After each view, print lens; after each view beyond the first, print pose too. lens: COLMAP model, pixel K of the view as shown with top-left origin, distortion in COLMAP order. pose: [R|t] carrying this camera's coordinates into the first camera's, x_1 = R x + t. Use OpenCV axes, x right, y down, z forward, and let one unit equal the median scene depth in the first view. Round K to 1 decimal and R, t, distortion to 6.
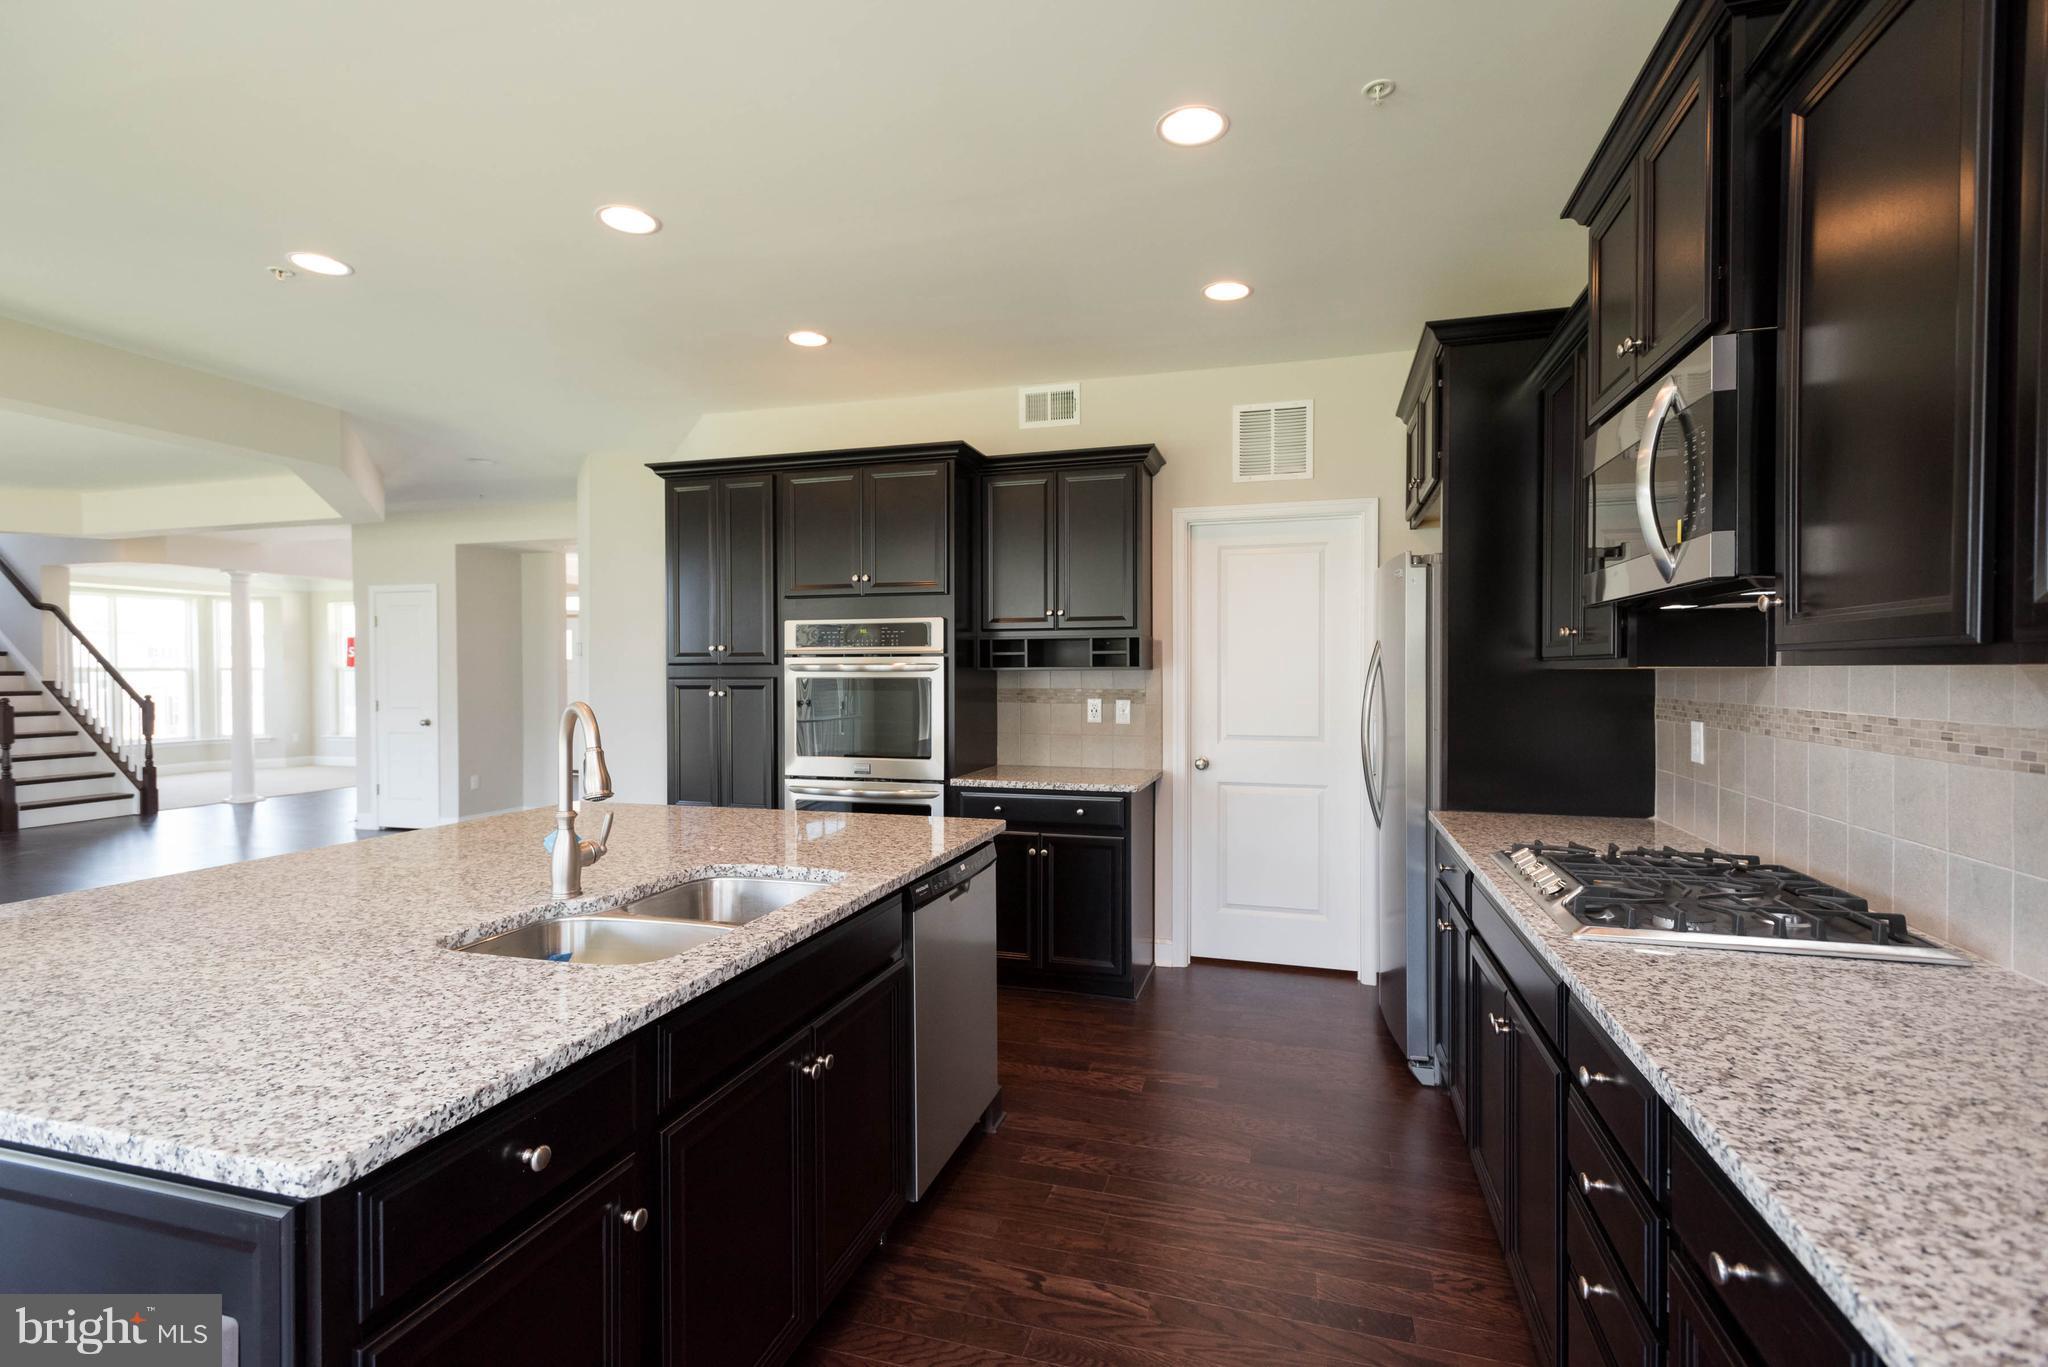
lens RADIAL K [[949.8, 0, 1022.0], [0, 949.8, 682.5], [0, 0, 1]] dist [0.018637, -0.006501]
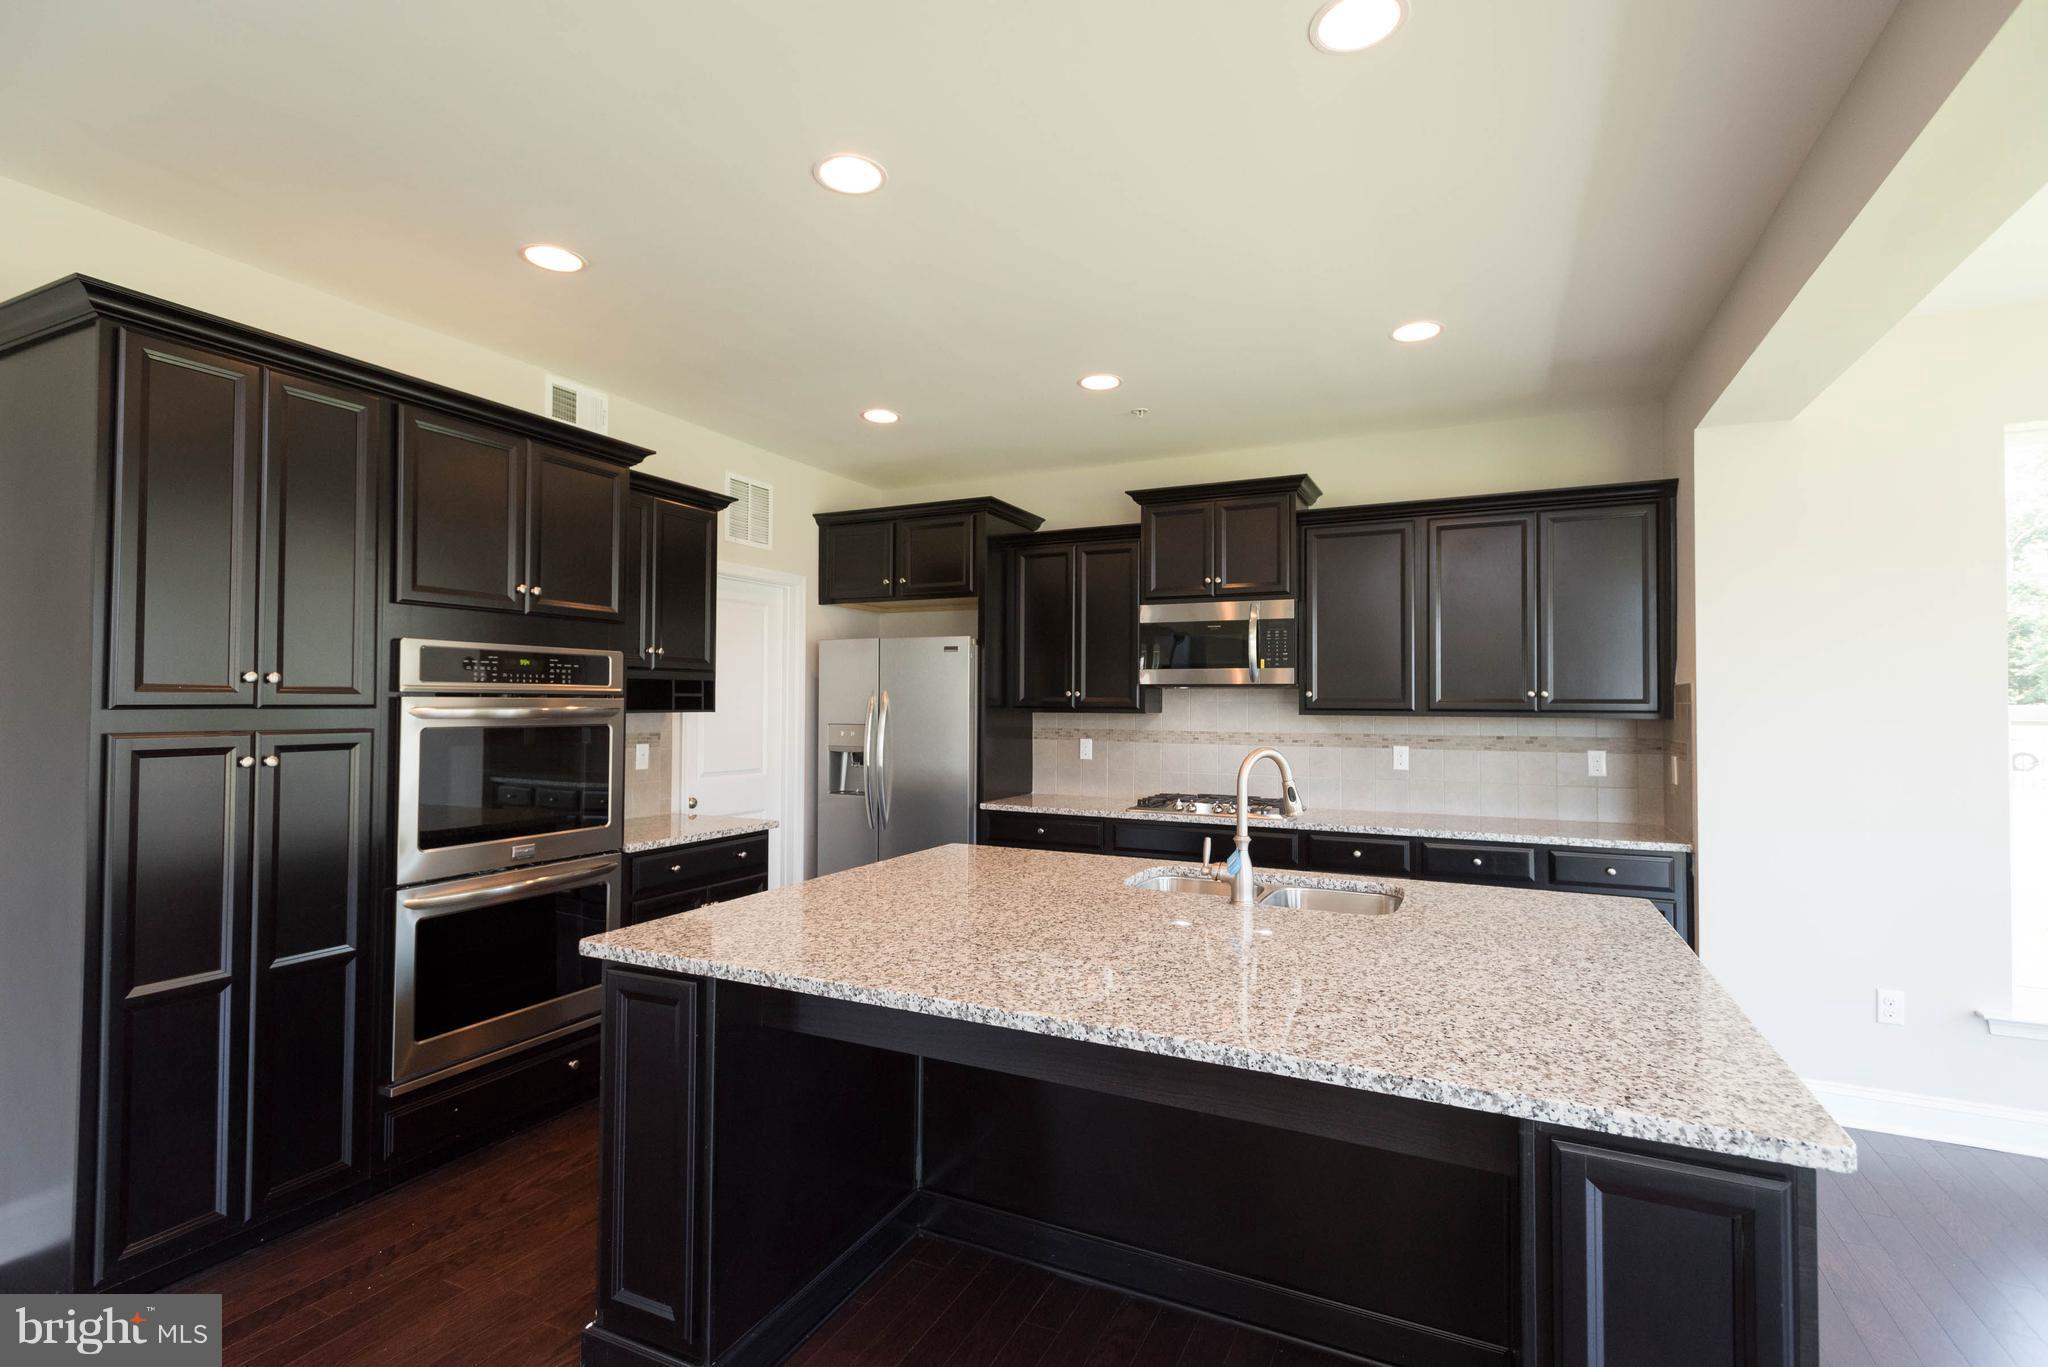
lens RADIAL K [[949.8, 0, 1022.0], [0, 949.8, 682.5], [0, 0, 1]] dist [0.018637, -0.006501]
pose [[0.164054, 0.025591, 0.986119, -0.820542], [0.005519, 0.999624, -0.026859, -0.016492], [-0.986436, 0.009849, 0.163851, 0.500193]]
